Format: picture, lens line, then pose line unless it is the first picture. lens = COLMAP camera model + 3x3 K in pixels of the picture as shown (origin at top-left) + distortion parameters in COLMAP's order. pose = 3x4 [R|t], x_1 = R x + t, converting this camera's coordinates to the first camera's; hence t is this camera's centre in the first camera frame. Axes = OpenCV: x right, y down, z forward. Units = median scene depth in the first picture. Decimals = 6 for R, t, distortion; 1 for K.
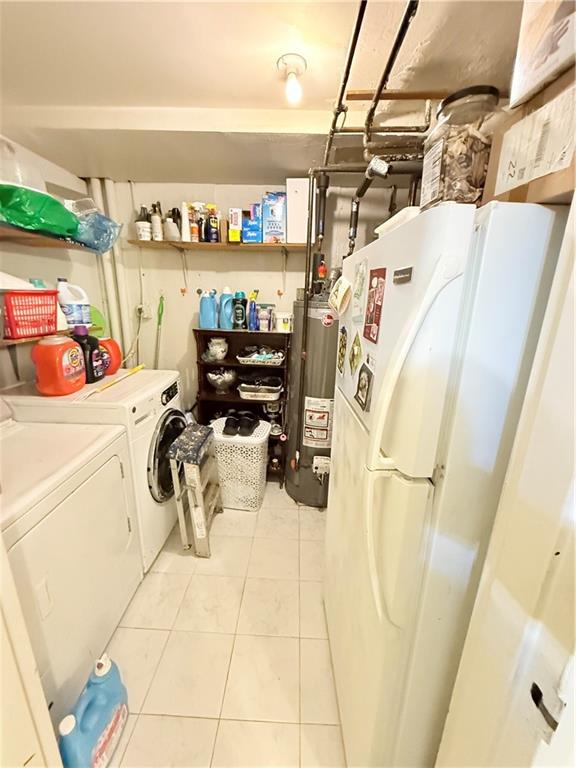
lens RADIAL K [[306.7, 0, 288.2], [0, 306.7, 382.0], [0, 0, 1]] dist [0.002013, -0.000209]
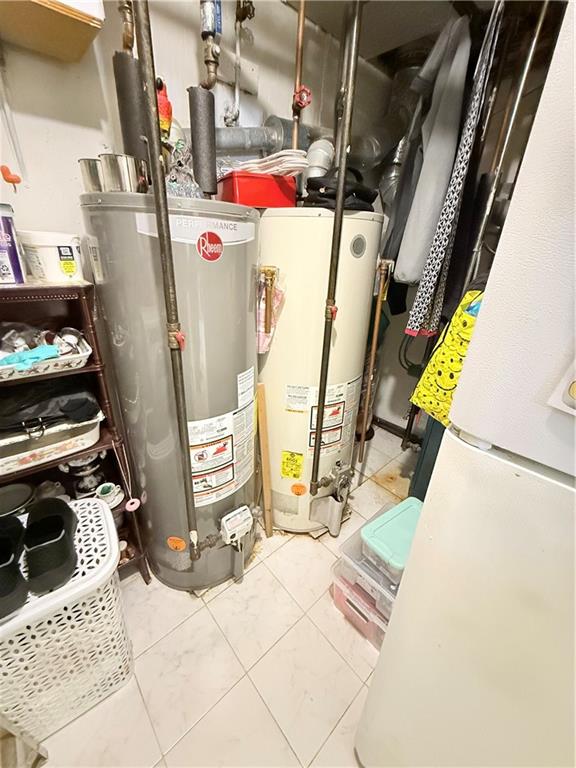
lens RADIAL K [[306.7, 0, 289.6], [0, 306.7, 383.5], [0, 0, 1]] dist [0.002013, -0.000209]
pose [[0.721102, -0.285185, 0.631412, -0.128113], [0.159799, 0.955242, 0.248950, -0.124363], [-0.674148, -0.078620, 0.734400, 0.682658]]
